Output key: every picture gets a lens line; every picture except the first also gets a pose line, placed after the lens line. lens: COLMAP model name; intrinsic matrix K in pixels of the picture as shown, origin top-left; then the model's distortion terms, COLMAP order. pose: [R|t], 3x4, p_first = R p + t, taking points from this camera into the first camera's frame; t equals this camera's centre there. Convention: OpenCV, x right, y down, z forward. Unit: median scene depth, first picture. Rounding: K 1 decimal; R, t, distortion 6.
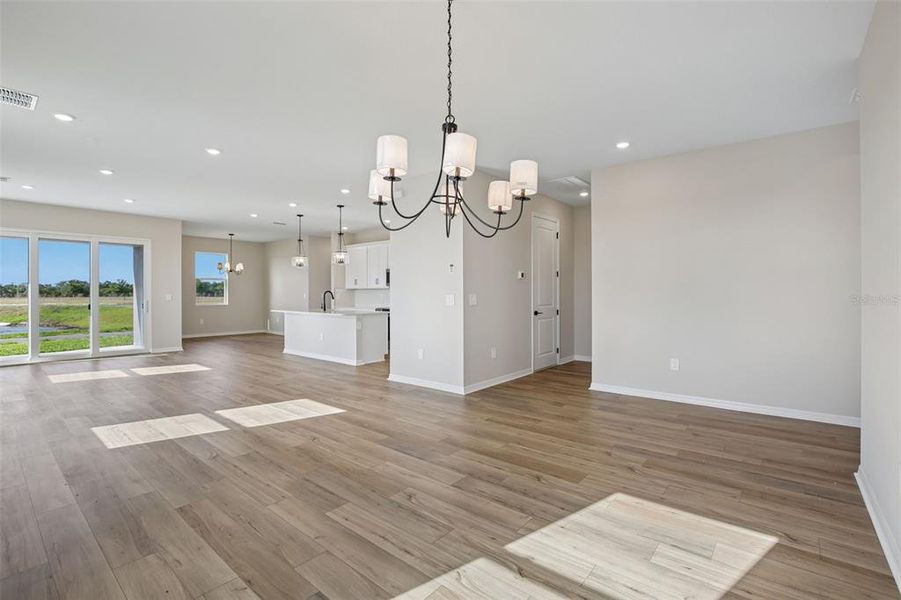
lens RADIAL K [[411.0, 0, 455.9], [0, 411.0, 297.8], [0, 0, 1]] dist [-0.031383, 0.004470]
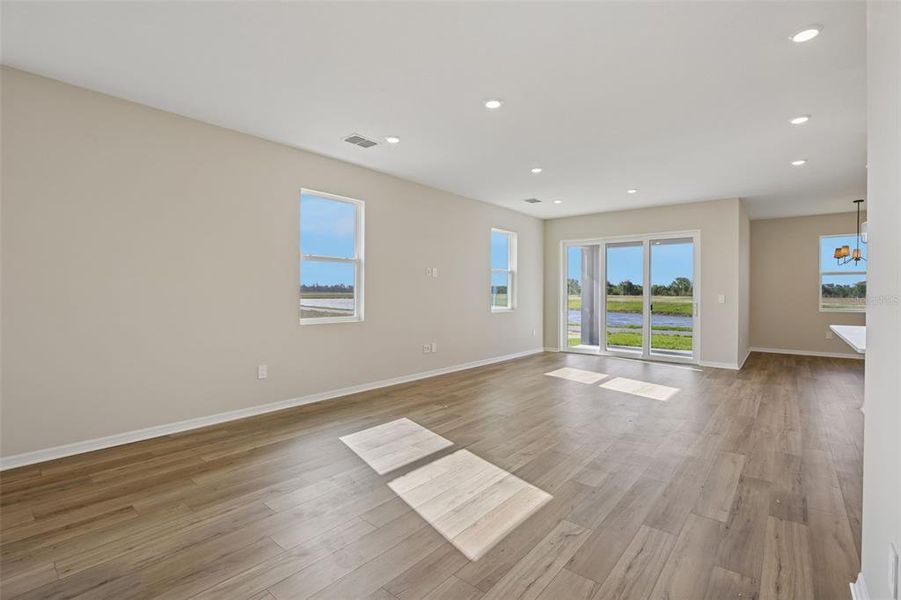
lens RADIAL K [[411.0, 0, 456.4], [0, 411.0, 291.7], [0, 0, 1]] dist [-0.031383, 0.004470]
pose [[0.000212, -0.000504, -1.000000, 0.362085], [-0.016400, 0.999865, -0.000507, -0.019909], [0.999865, 0.016400, 0.000204, 1.434354]]
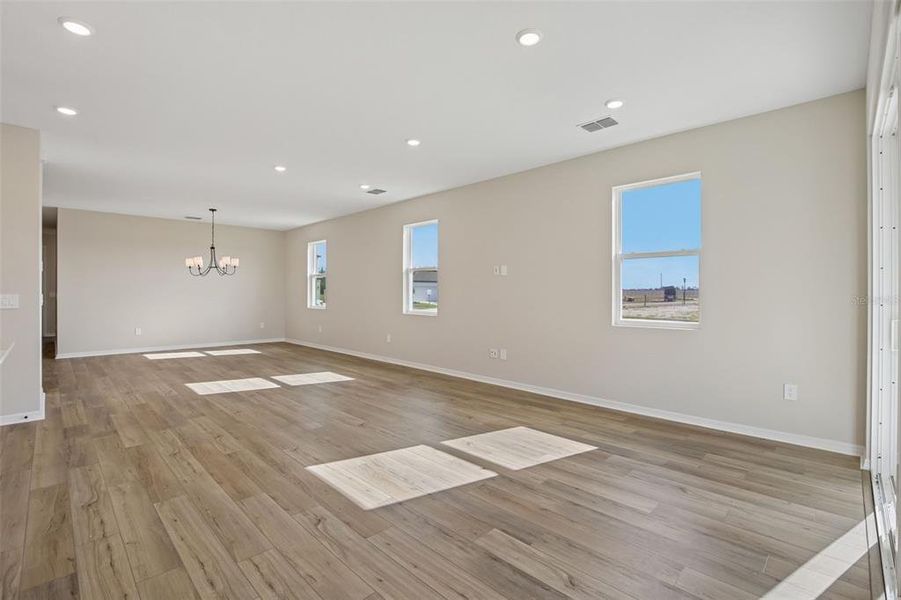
lens RADIAL K [[411.0, 0, 457.1], [0, 411.0, 292.2], [0, 0, 1]] dist [-0.031383, 0.004470]
pose [[-0.996221, -0.003395, 0.086788, -1.484009], [-0.002572, 0.999951, 0.009589, -0.033268], [-0.086816, 0.009329, -0.996181, 3.028481]]
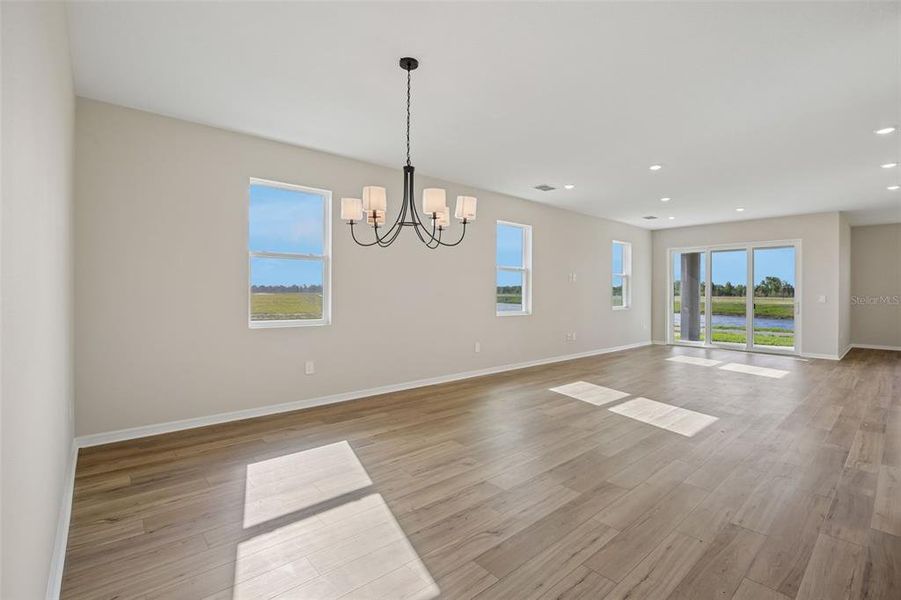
lens RADIAL K [[411.0, 0, 457.0], [0, 411.0, 292.9], [0, 0, 1]] dist [-0.031383, 0.004470]
pose [[-0.154262, 0.000705, -0.988030, 0.960997], [-0.015532, 0.999874, 0.003138, -0.015400], [0.987908, 0.015831, -0.154231, 1.024158]]
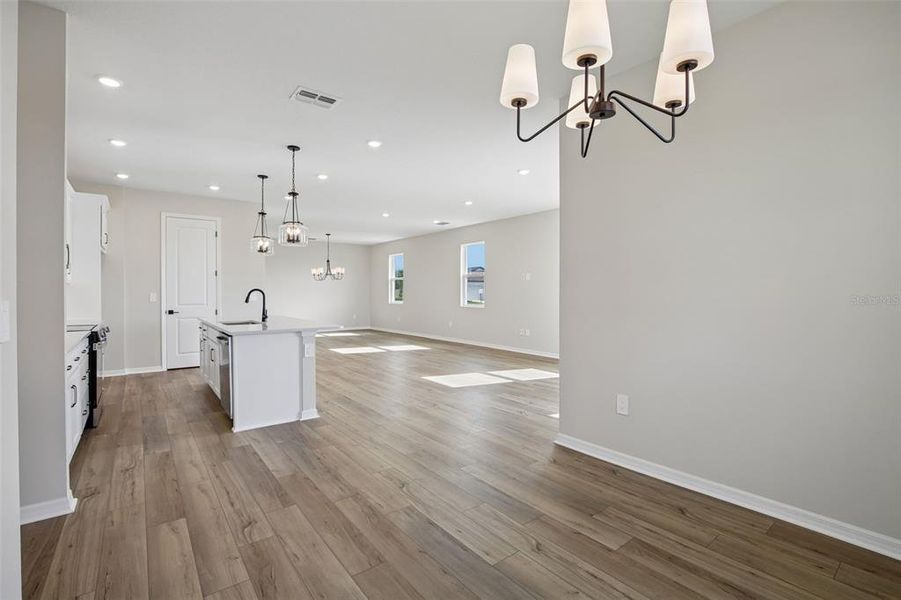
lens RADIAL K [[411.0, 0, 458.5], [0, 411.0, 296.7], [0, 0, 1]] dist [-0.031383, 0.004470]
pose [[-0.978408, -0.002927, 0.206661, -1.632522], [0.002206, 0.999695, 0.024601, -0.050435], [-0.206670, 0.024525, -0.978103, 3.917889]]
